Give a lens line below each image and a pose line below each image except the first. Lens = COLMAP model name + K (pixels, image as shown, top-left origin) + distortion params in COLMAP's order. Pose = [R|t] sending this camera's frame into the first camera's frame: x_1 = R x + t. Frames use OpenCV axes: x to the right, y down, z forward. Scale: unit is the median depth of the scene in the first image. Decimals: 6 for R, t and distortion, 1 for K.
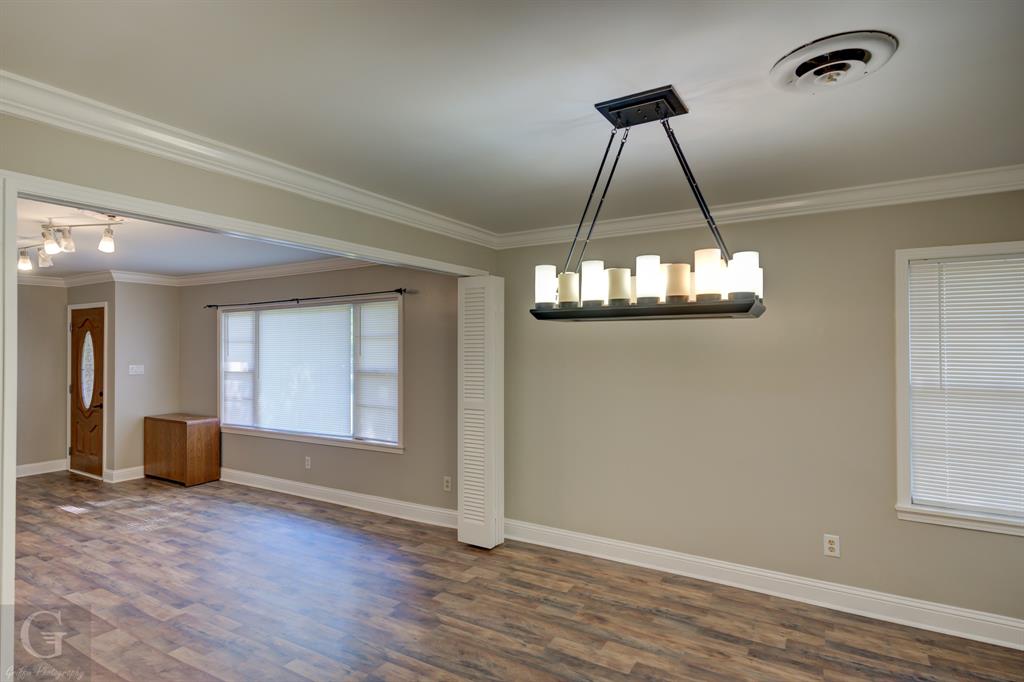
lens RADIAL K [[529.7, 0, 515.7], [0, 529.7, 342.5], [0, 0, 1]] dist [0.006351, 0.000508]
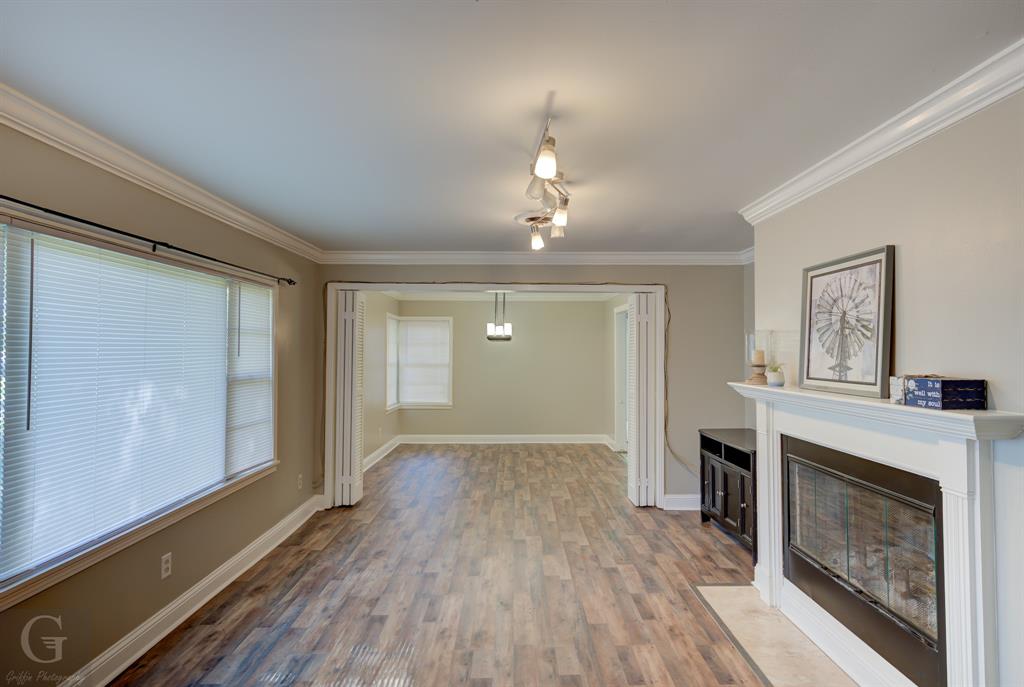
lens RADIAL K [[529.7, 0, 512.1], [0, 529.7, 346.9], [0, 0, 1]] dist [0.006351, 0.000508]
pose [[-0.504747, 0.013597, 0.863160, -1.172464], [-0.004339, 0.999823, -0.018287, 0.025615], [-0.863256, -0.012976, -0.504599, 1.128272]]
